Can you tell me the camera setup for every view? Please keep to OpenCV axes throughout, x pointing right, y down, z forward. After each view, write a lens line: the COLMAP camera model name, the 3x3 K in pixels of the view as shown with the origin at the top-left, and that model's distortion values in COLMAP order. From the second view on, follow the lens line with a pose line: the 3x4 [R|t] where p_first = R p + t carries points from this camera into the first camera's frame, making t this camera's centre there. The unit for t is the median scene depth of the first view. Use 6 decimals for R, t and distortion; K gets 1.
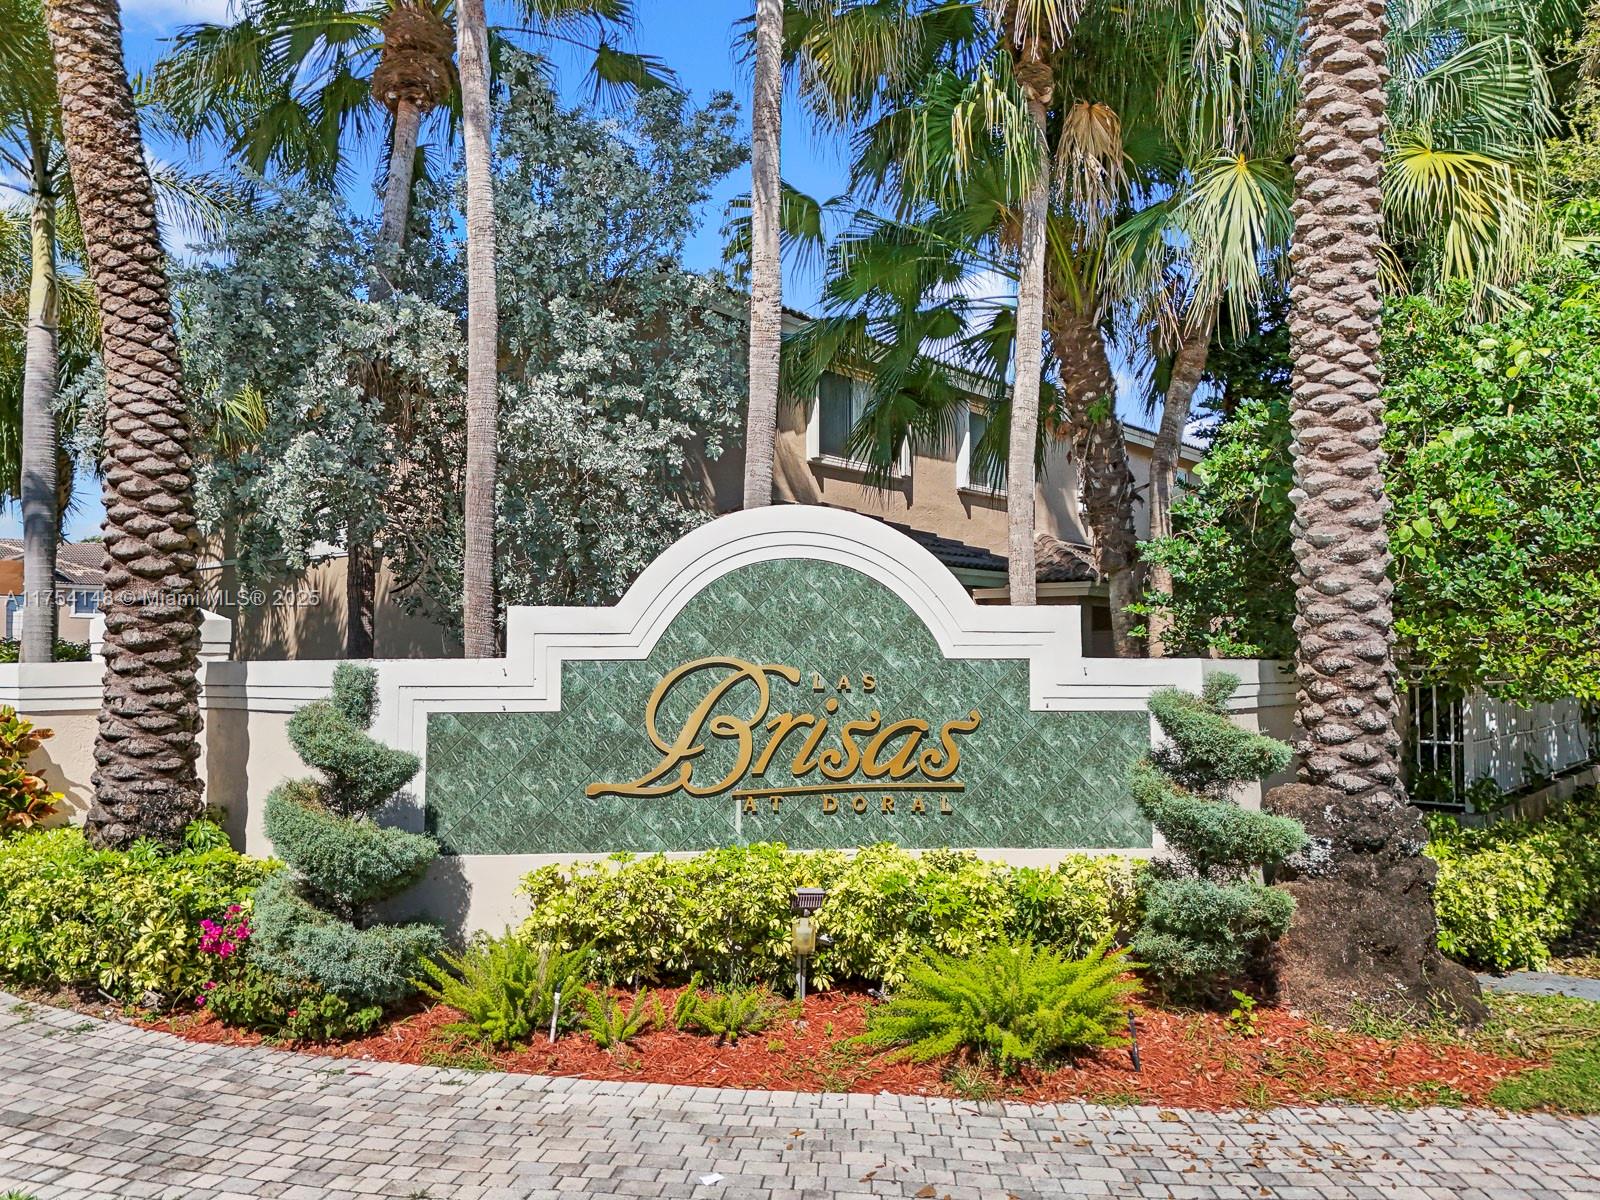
lens RADIAL K [[1204.3, 0, 800.0], [0, 1204.3, 600.0], [0, 0, 1]] dist [0.050672, -0.009260]
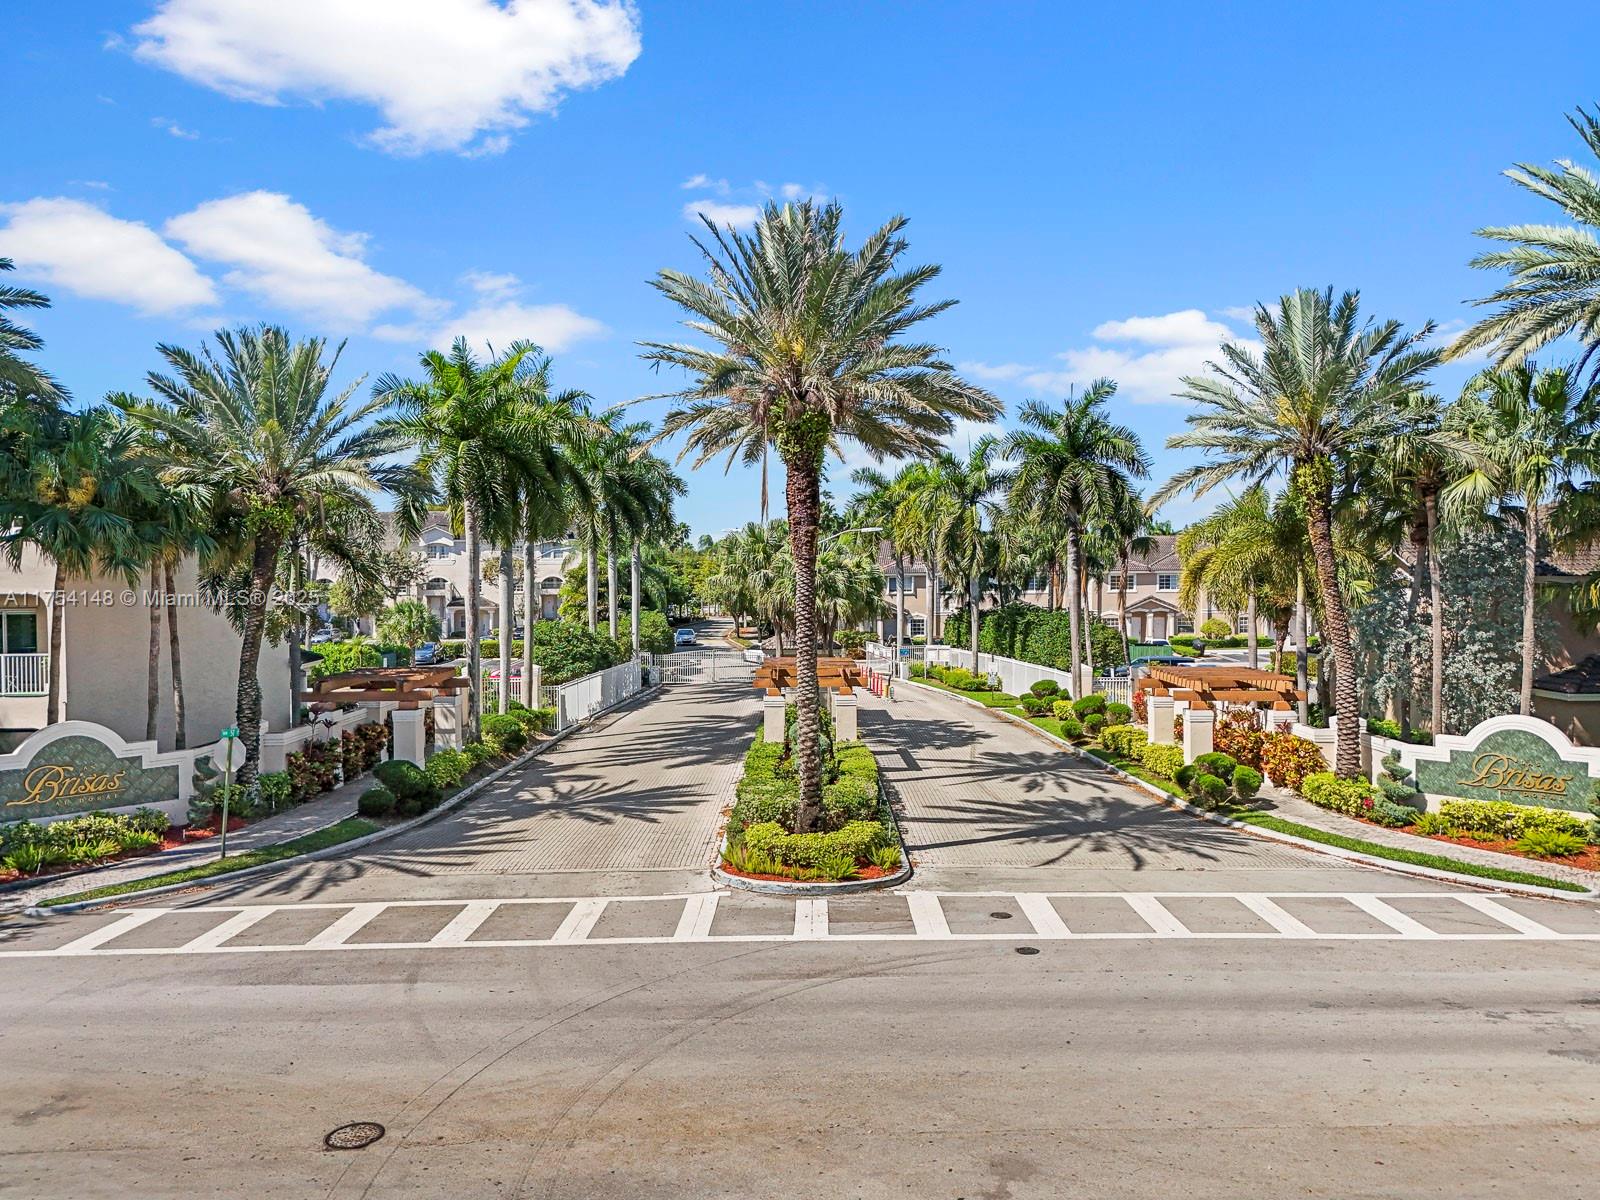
lens RADIAL K [[1204.3, 0, 800.0], [0, 1204.3, 600.0], [0, 0, 1]] dist [0.050672, -0.009260]
pose [[0.654722, 0.015455, -0.755712, 1.465786], [0.049263, 0.996793, 0.063066, -0.817000], [0.754263, -0.078519, 0.651861, -3.284099]]
